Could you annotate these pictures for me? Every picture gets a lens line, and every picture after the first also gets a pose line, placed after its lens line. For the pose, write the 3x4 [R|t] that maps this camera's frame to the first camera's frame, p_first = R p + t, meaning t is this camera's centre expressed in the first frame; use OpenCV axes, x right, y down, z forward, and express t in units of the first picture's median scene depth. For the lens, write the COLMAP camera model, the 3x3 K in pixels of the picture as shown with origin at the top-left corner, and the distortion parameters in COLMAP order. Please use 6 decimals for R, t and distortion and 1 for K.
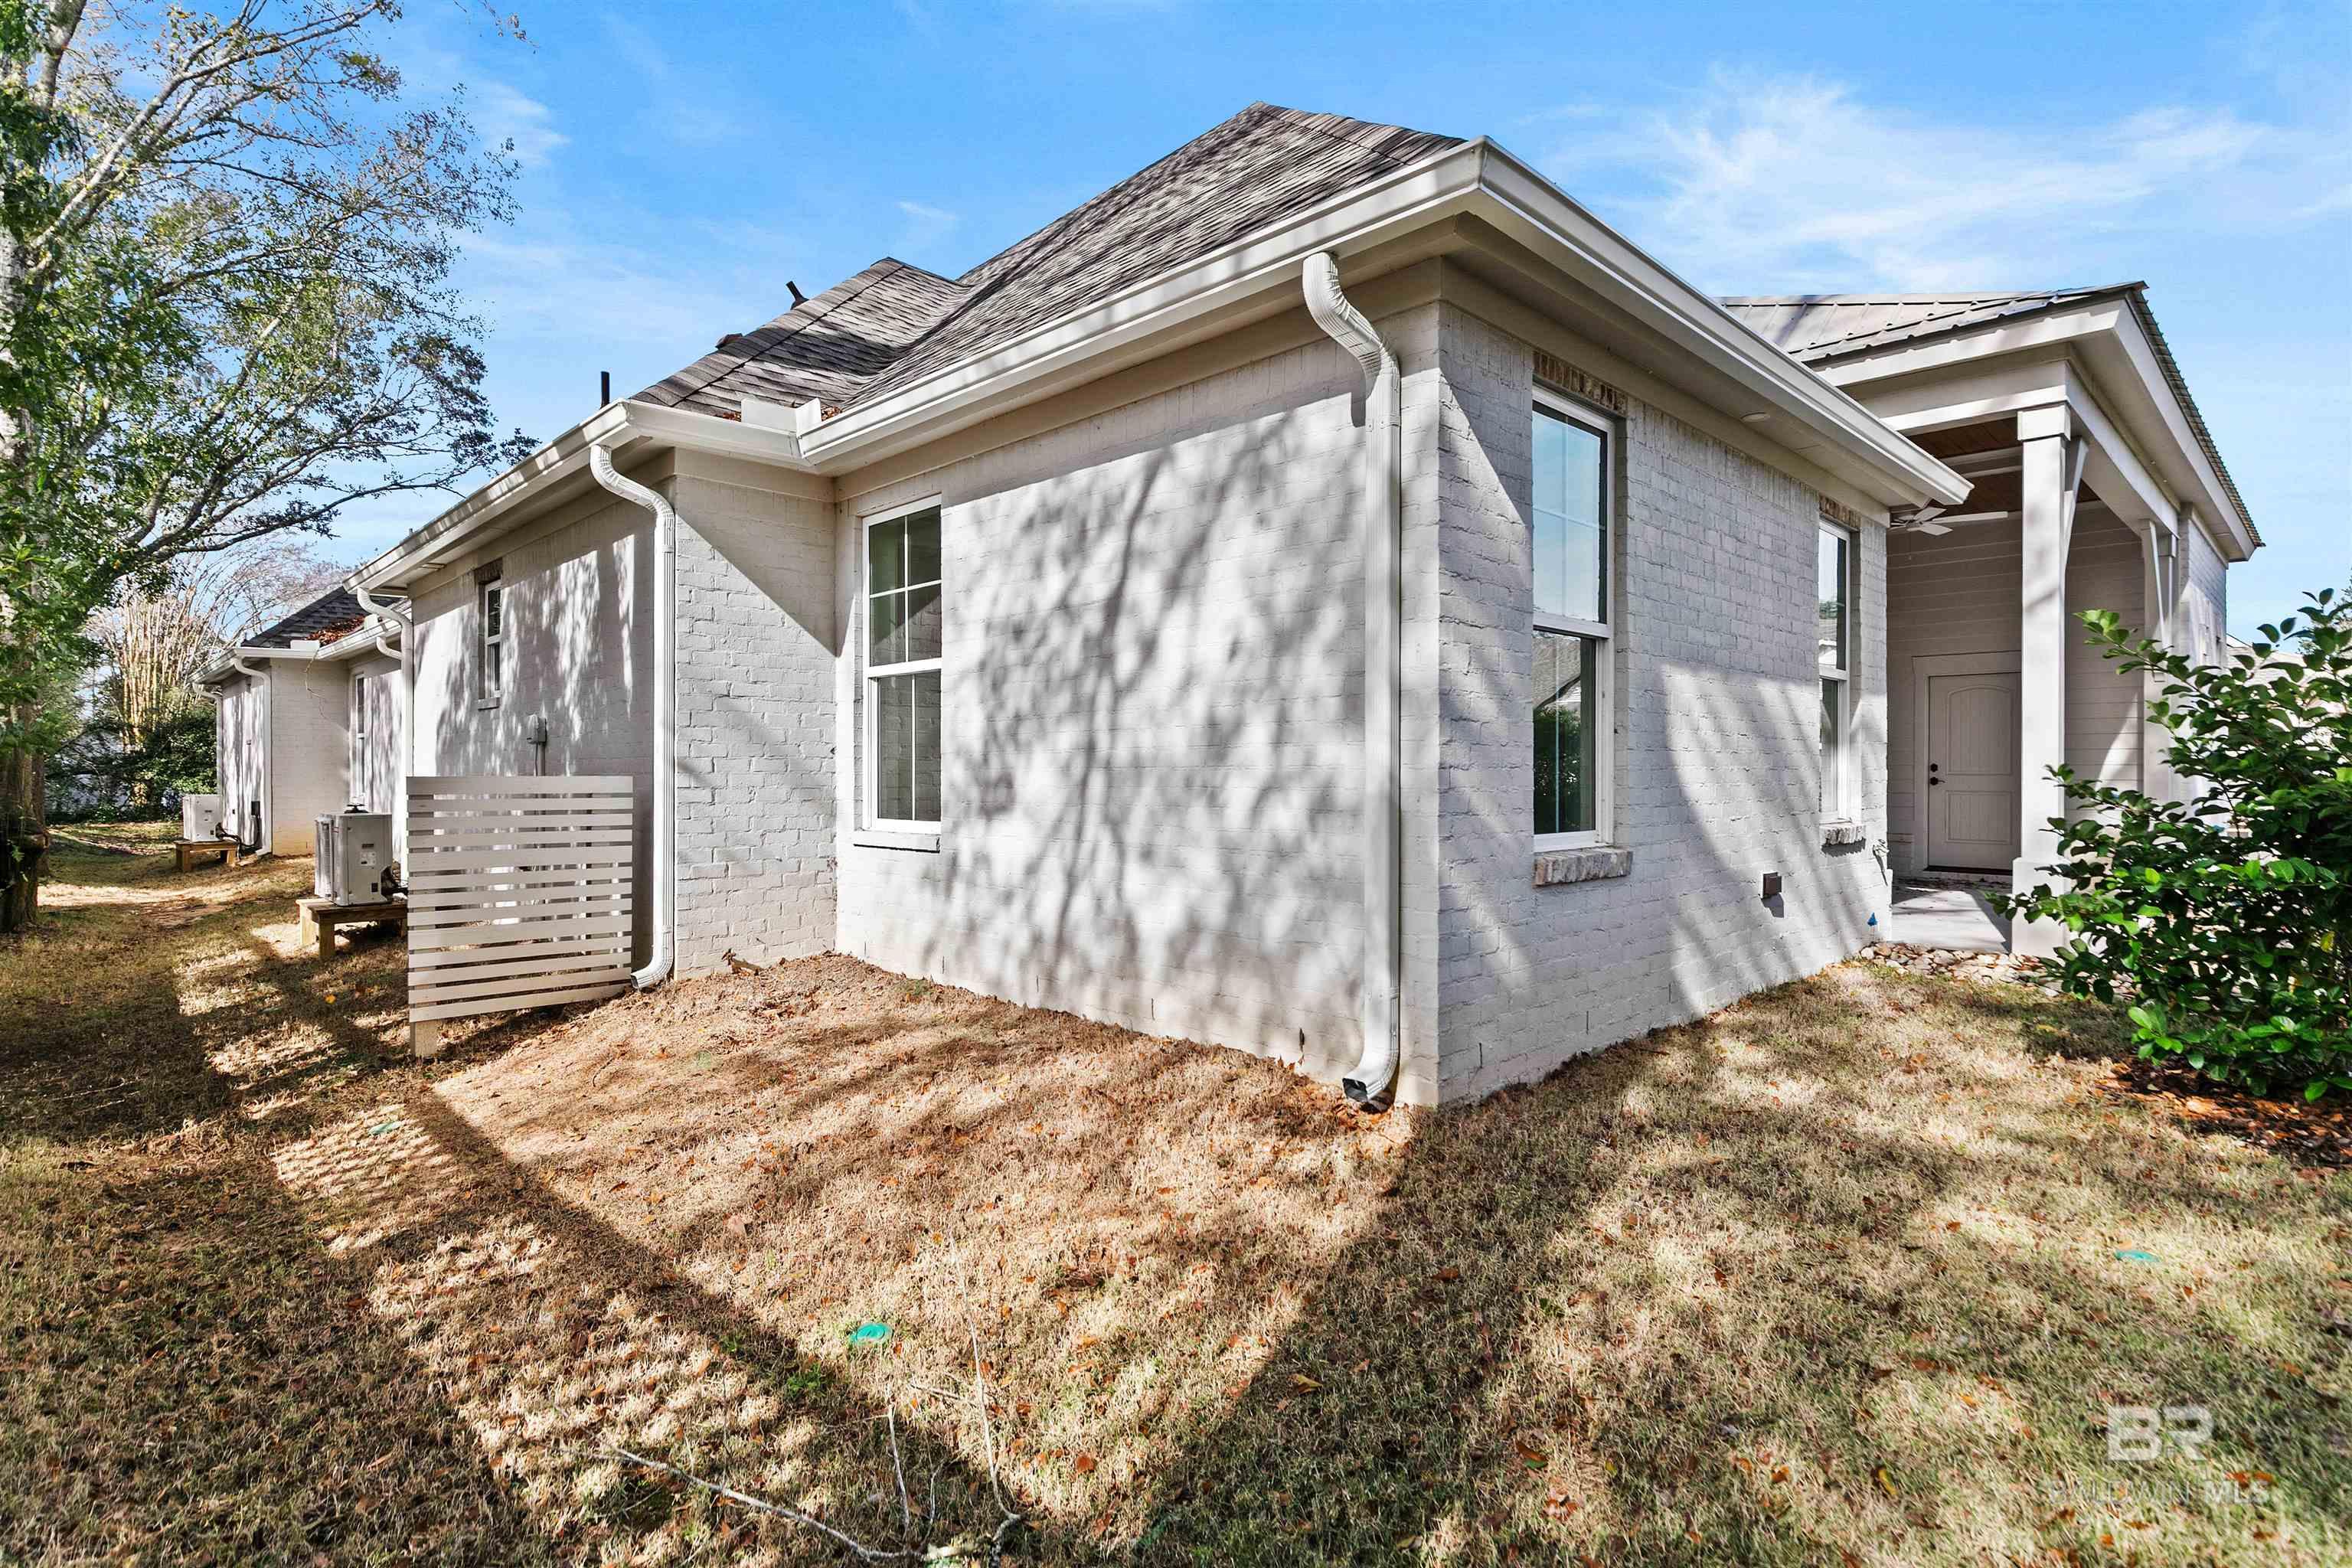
lens RADIAL K [[1176.3, 0, 1173.2], [0, 1176.3, 780.6], [0, 0, 1]] dist [-0.010046, 0.000025]
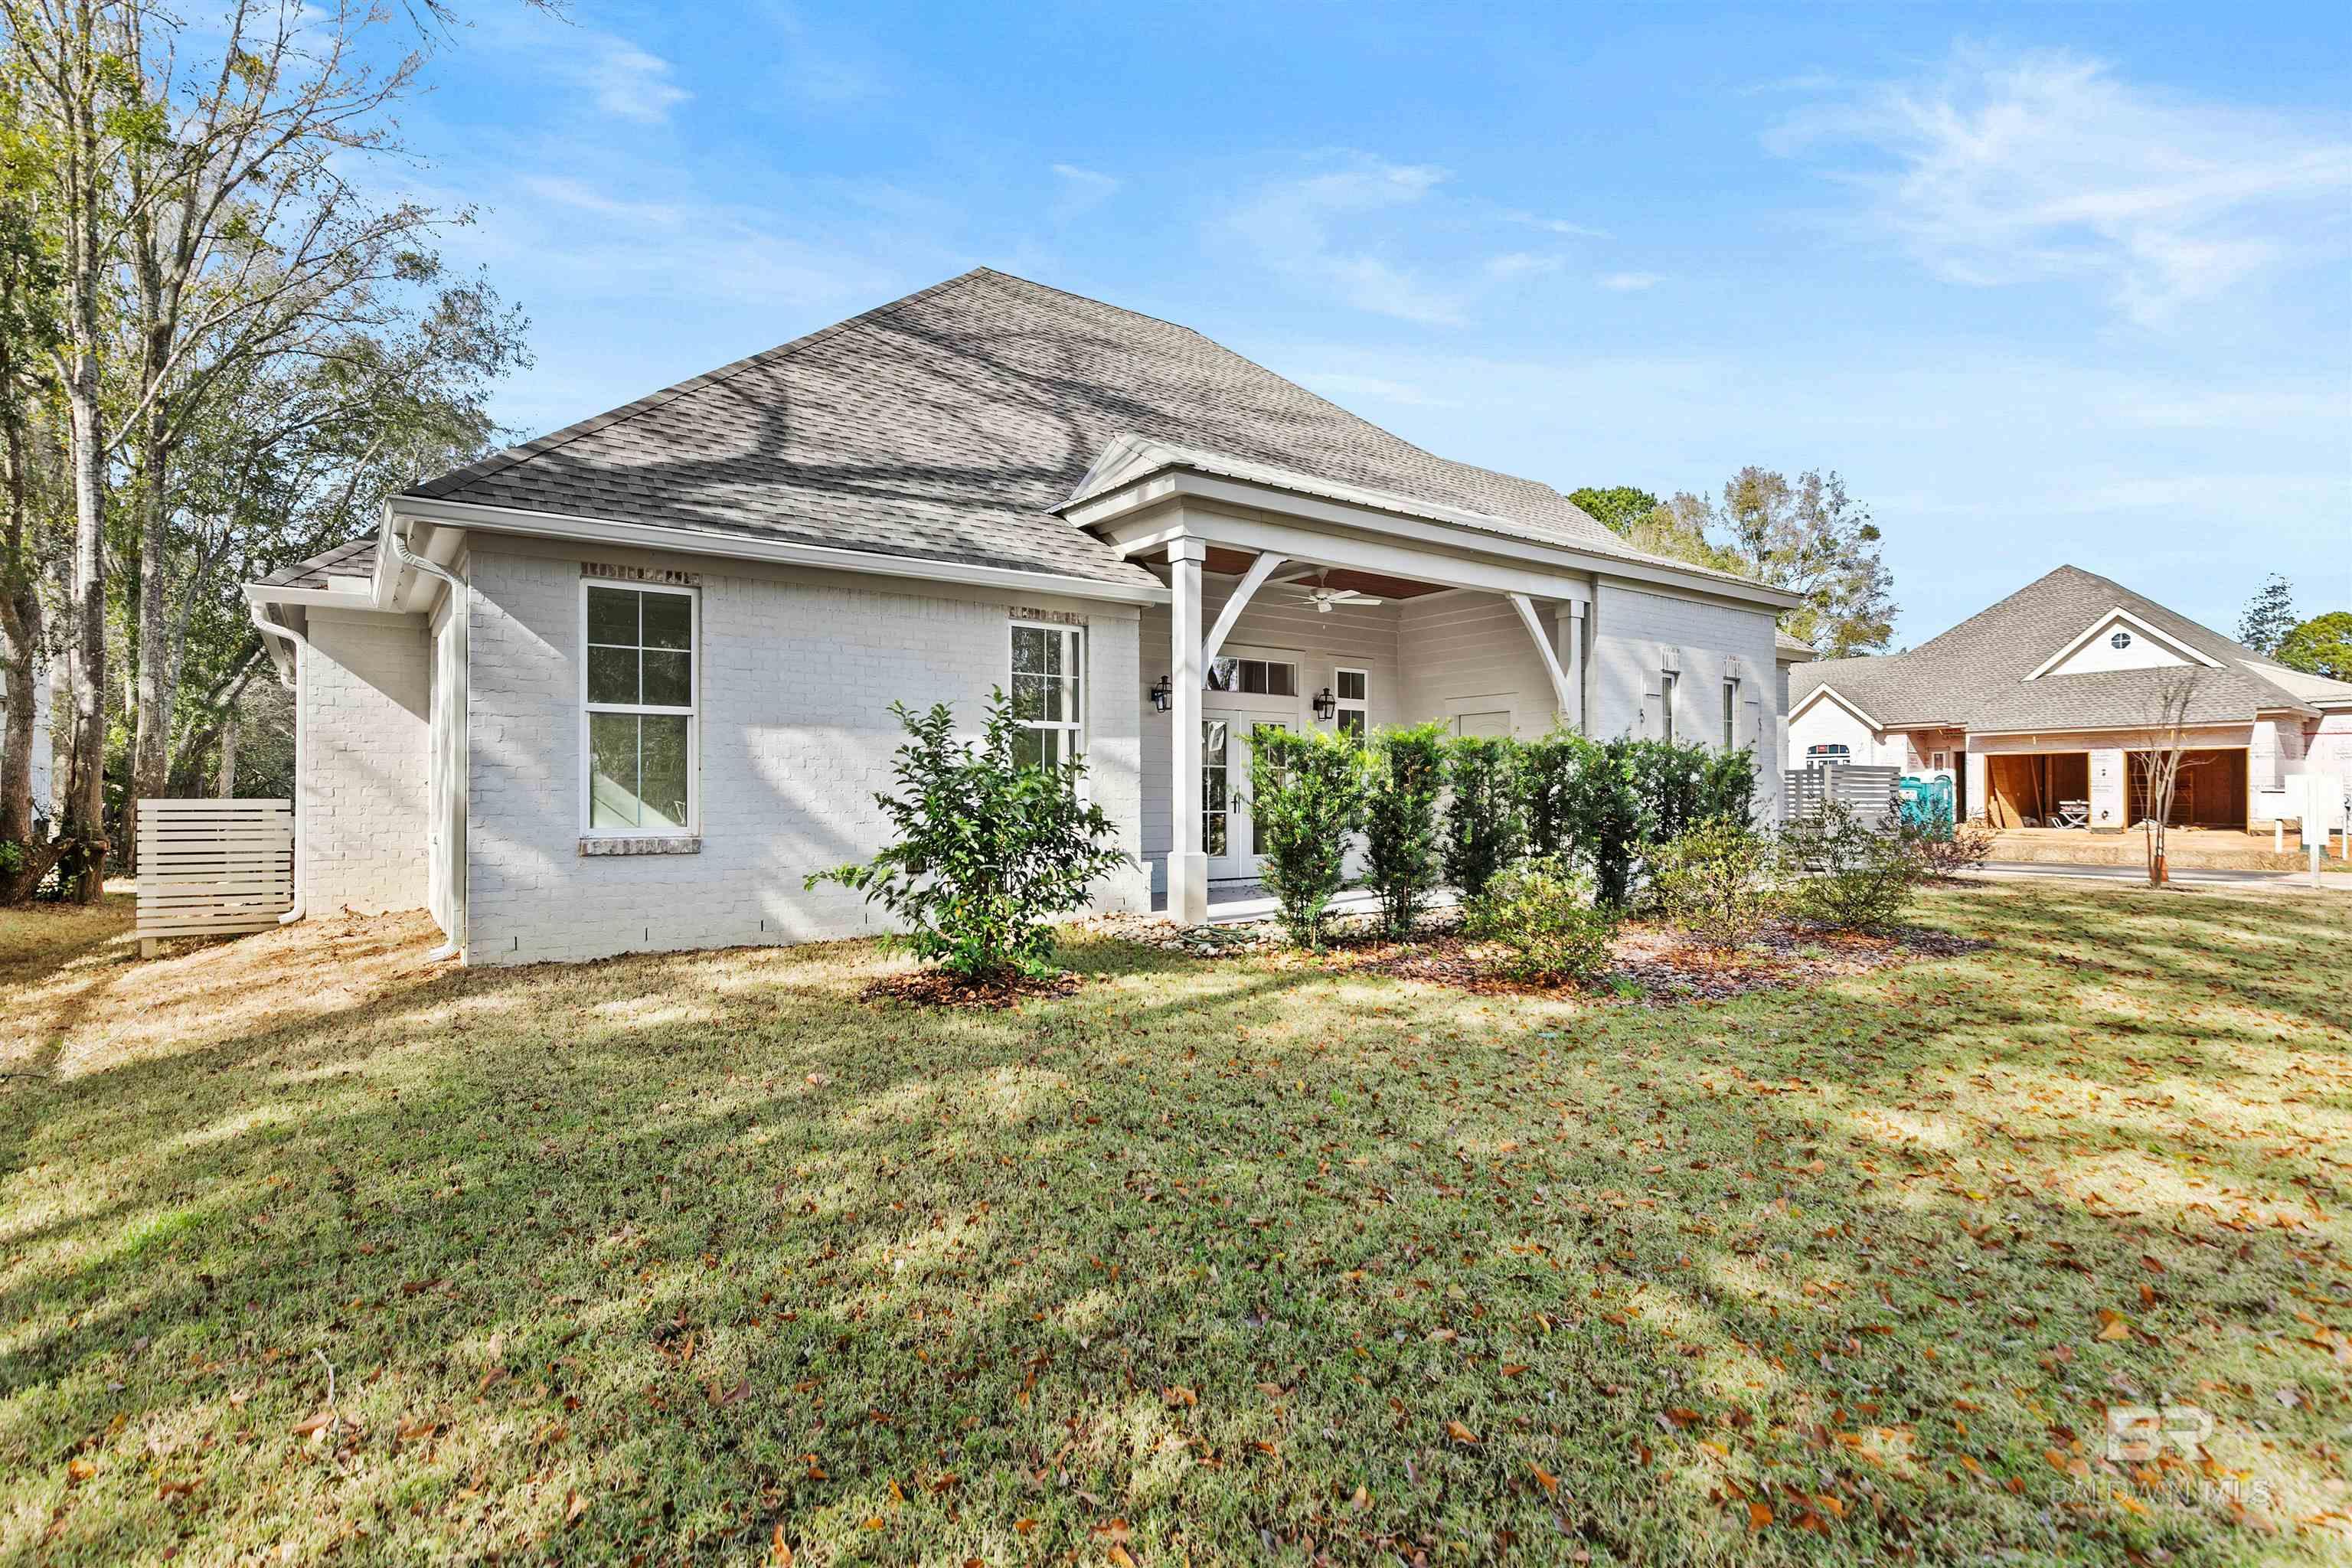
lens RADIAL K [[1176.3, 0, 1185.4], [0, 1176.3, 789.7], [0, 0, 1]] dist [-0.010046, 0.000025]
pose [[0.989006, -0.005654, -0.147765, 0.978240], [0.002956, 0.999825, -0.018467, 0.015768], [0.147843, 0.017827, 0.988850, -0.430683]]
